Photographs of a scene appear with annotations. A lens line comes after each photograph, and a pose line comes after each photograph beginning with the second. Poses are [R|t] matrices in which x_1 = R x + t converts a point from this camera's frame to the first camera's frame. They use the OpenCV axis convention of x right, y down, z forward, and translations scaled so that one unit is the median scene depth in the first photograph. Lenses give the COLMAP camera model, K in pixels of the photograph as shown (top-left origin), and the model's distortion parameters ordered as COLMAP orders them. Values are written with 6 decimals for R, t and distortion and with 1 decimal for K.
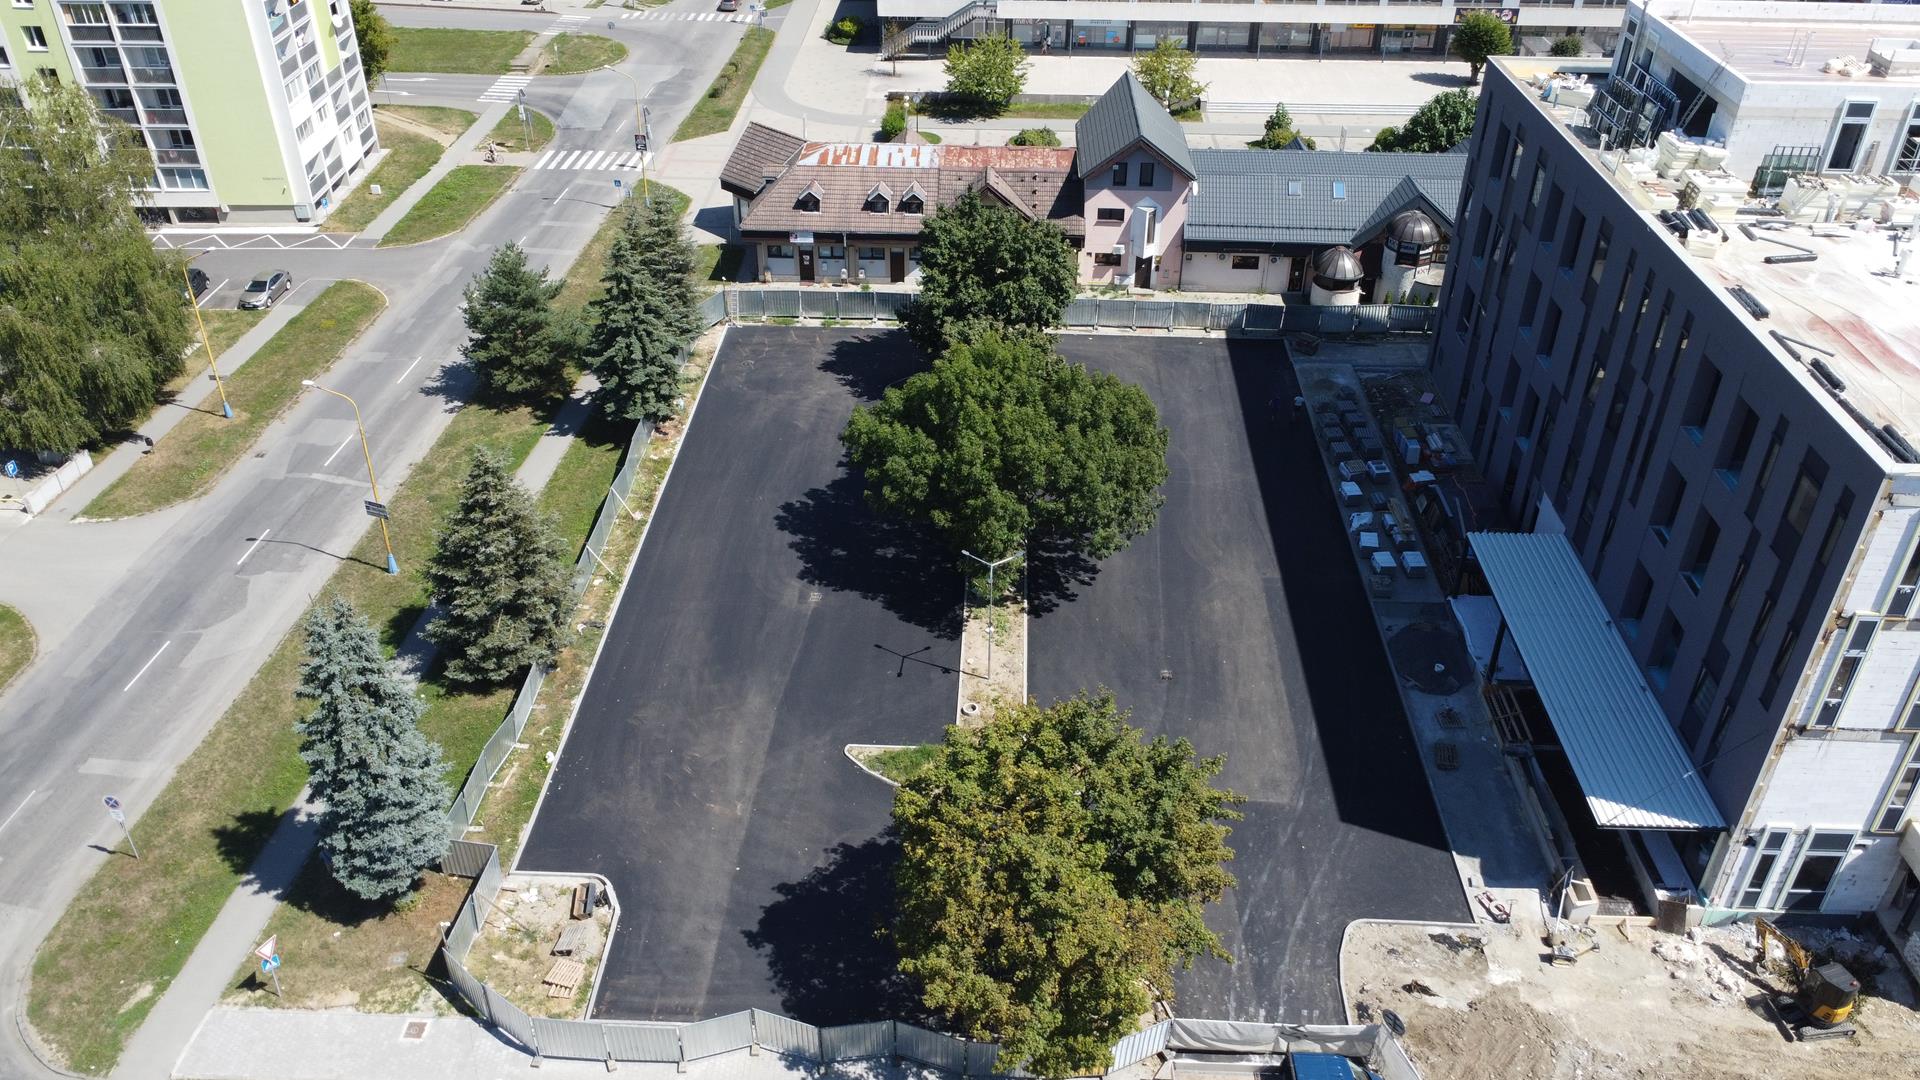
lens RADIAL K [[1444.0, 0, 971.8], [0, 1444.0, 524.5], [0, 0, 1]] dist [0.006573, -0.003371]
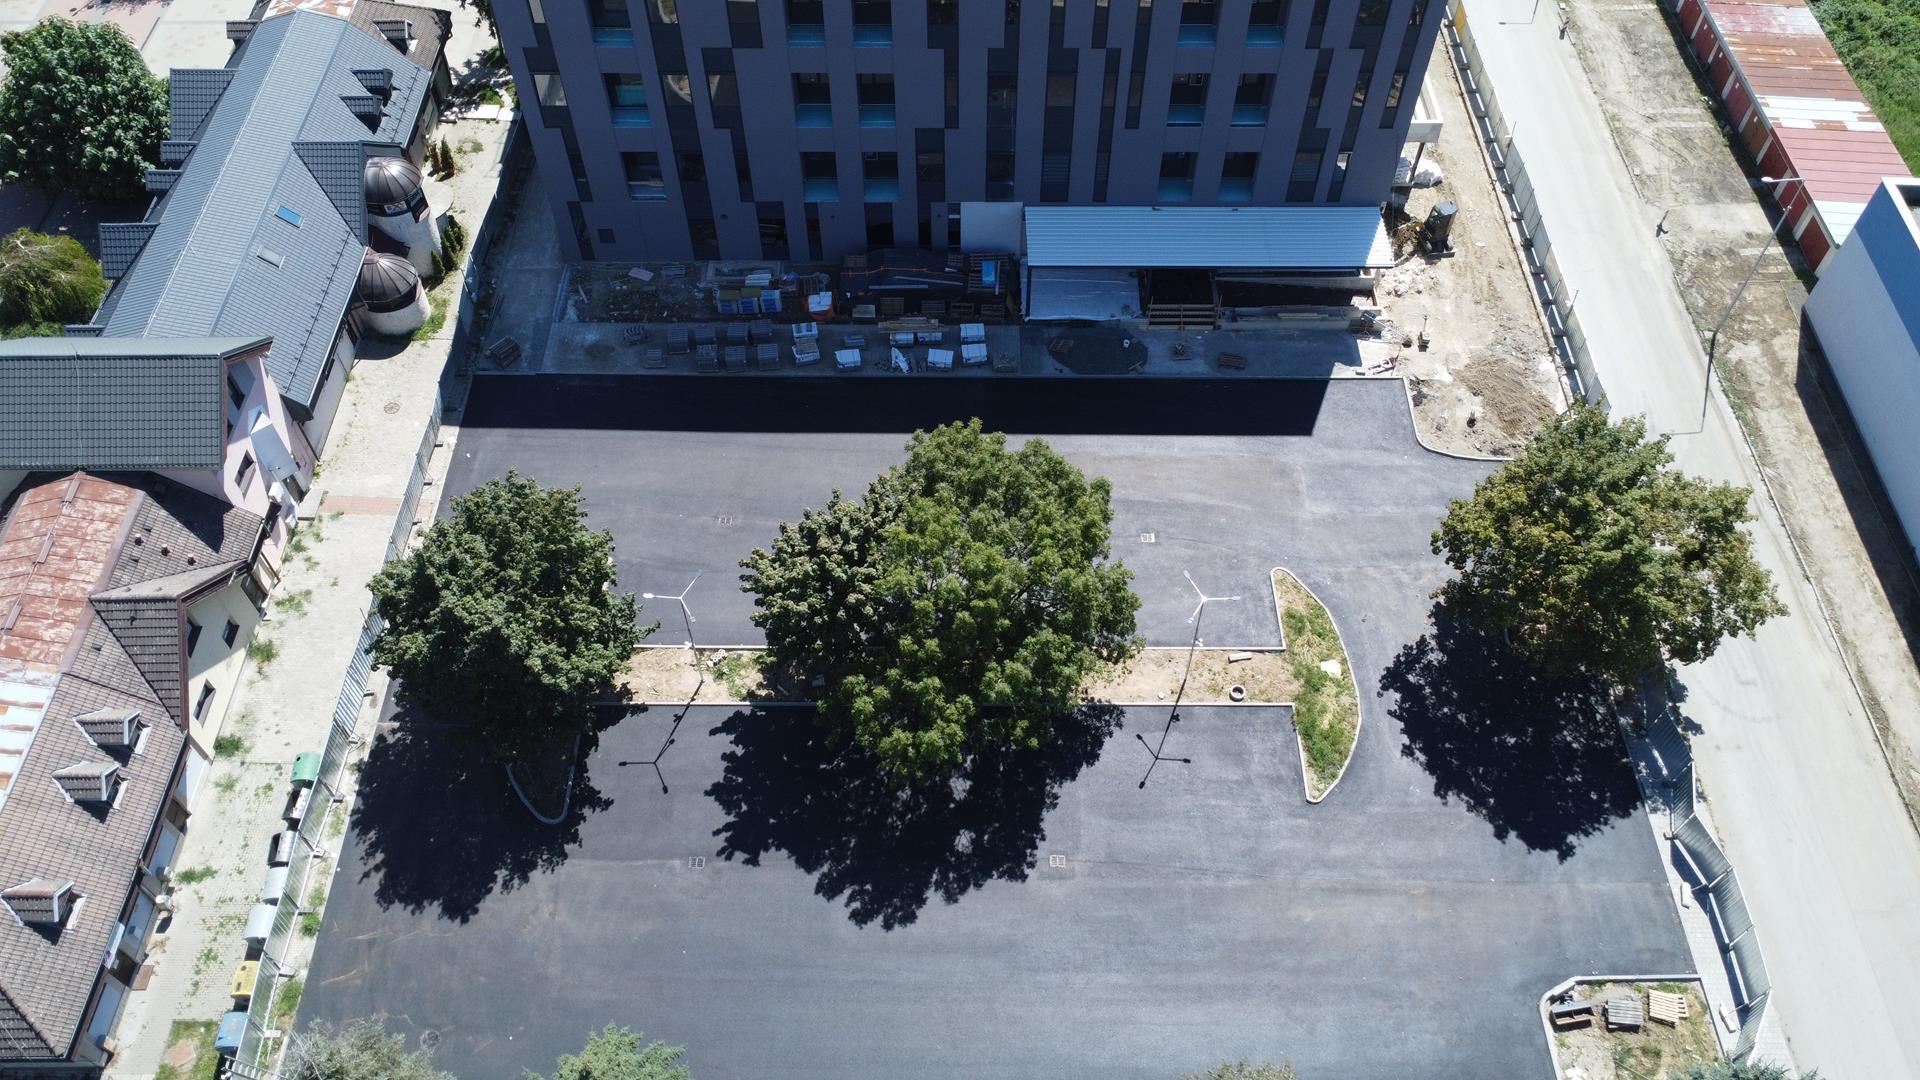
lens RADIAL K [[1444.0, 0, 971.8], [0, 1444.0, 524.5], [0, 0, 1]] dist [0.006573, -0.003371]
pose [[-0.039261, -0.798789, 0.600328, -0.529770], [0.545060, 0.486417, 0.682867, -0.751290], [-0.837477, 0.354025, 0.416291, 0.726047]]
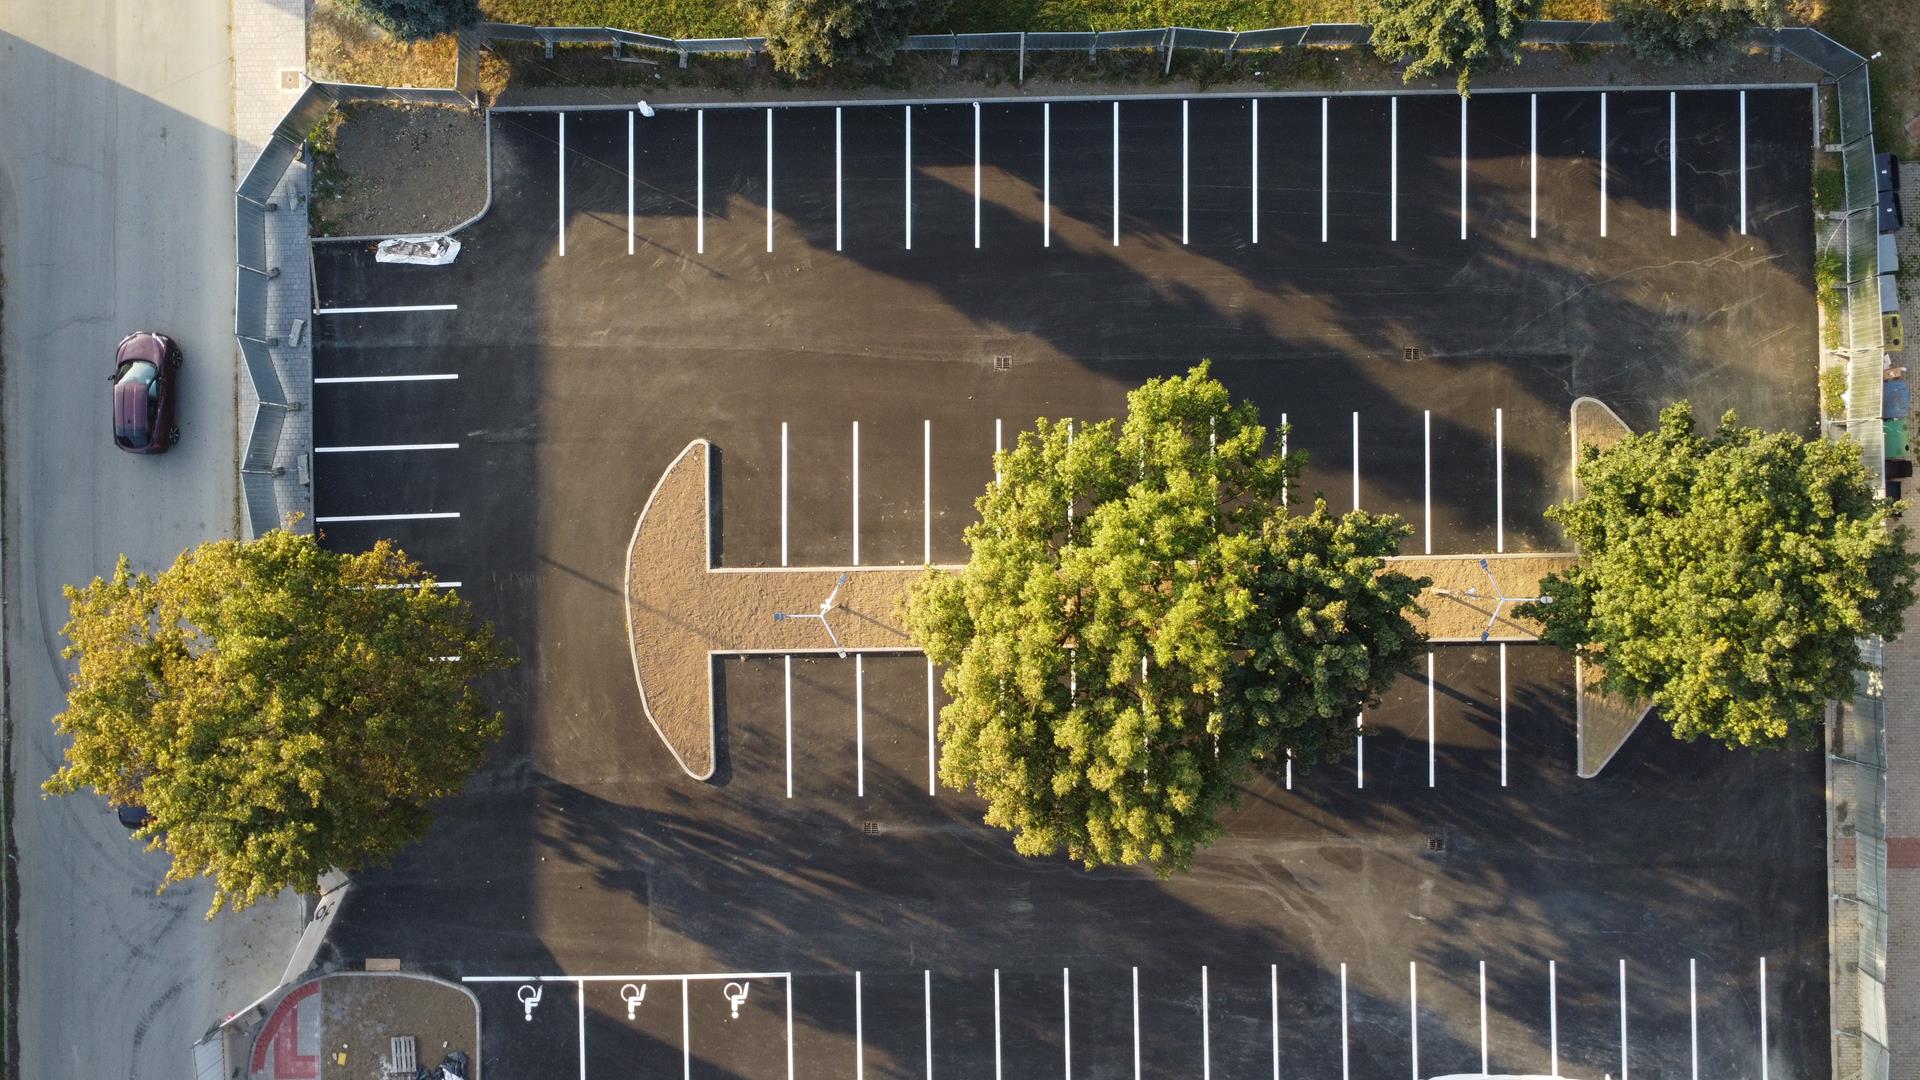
lens RADIAL K [[1444.0, 0, 971.8], [0, 1444.0, 524.5], [0, 0, 1]] dist [0.006573, -0.003371]
pose [[0.050824, 0.998672, -0.008477, -0.023584], [-0.553003, 0.035210, 0.832435, -0.642429], [0.831627, -0.037620, 0.554058, 0.670106]]
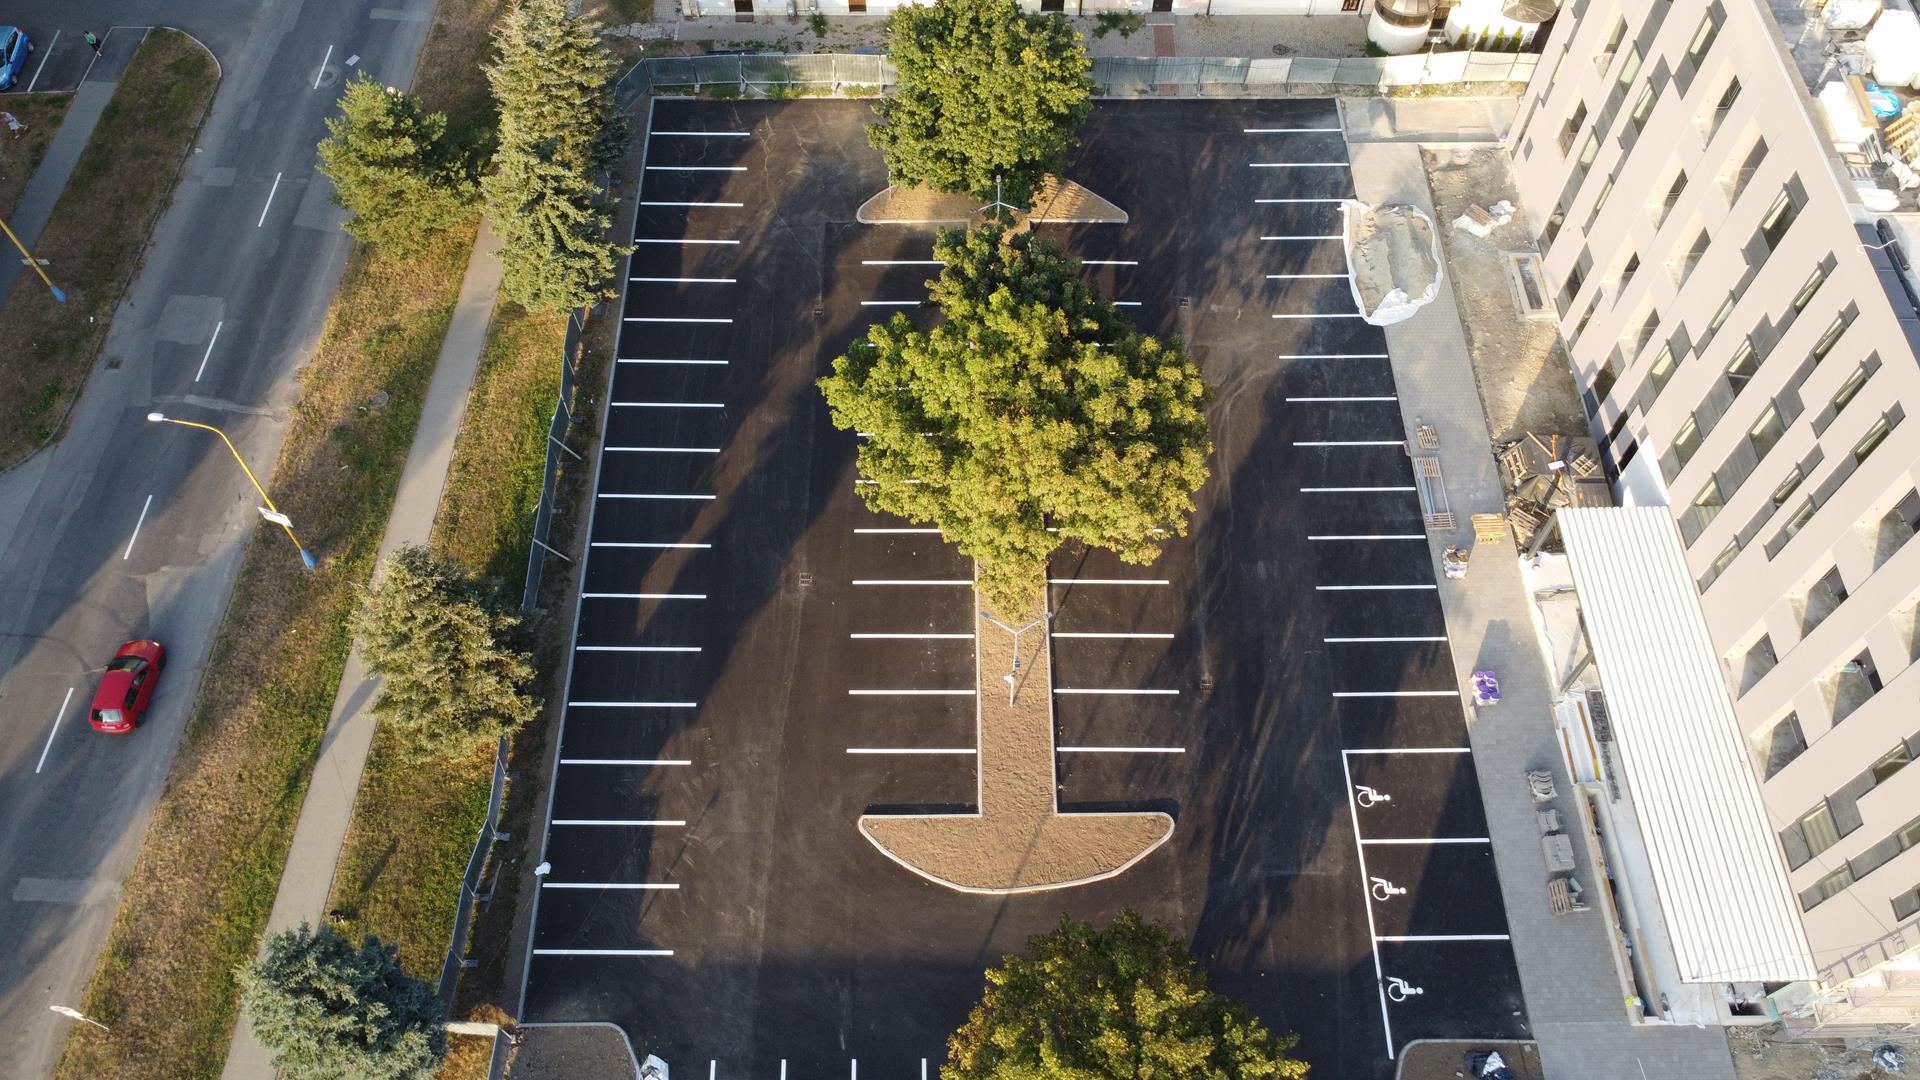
lens RADIAL K [[1444.0, 0, 971.8], [0, 1444.0, 524.5], [0, 0, 1]] dist [0.006573, -0.003371]
pose [[0.998857, -0.039453, 0.026978, -0.034605], [0.024621, 0.908548, 0.417055, -0.397482], [-0.040965, -0.415914, 0.908481, 0.249067]]
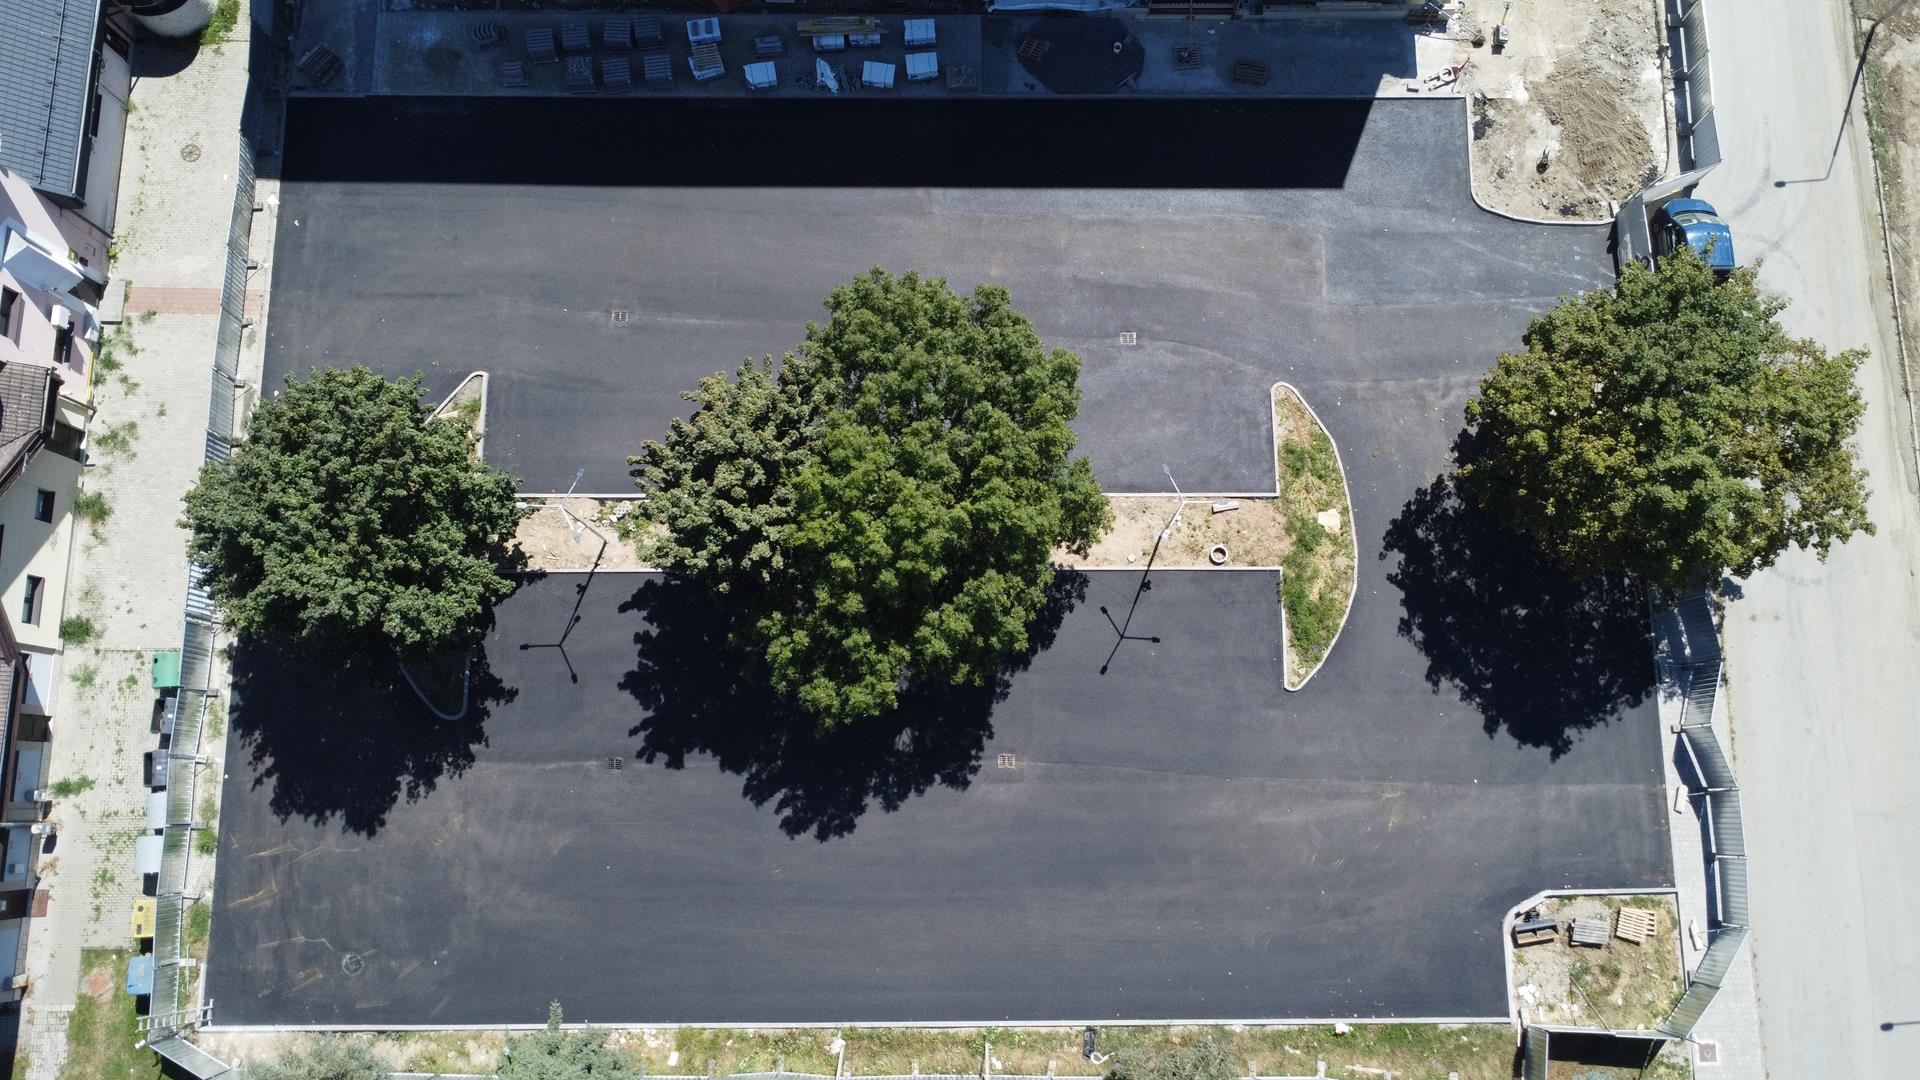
lens RADIAL K [[1444.0, 0, 971.8], [0, 1444.0, 524.5], [0, 0, 1]] dist [0.006573, -0.003371]
pose [[-0.037982, -0.982086, 0.184568, -0.146839], [0.545948, 0.134304, 0.826984, -0.717480], [-0.836957, 0.132175, 0.531067, 0.685406]]
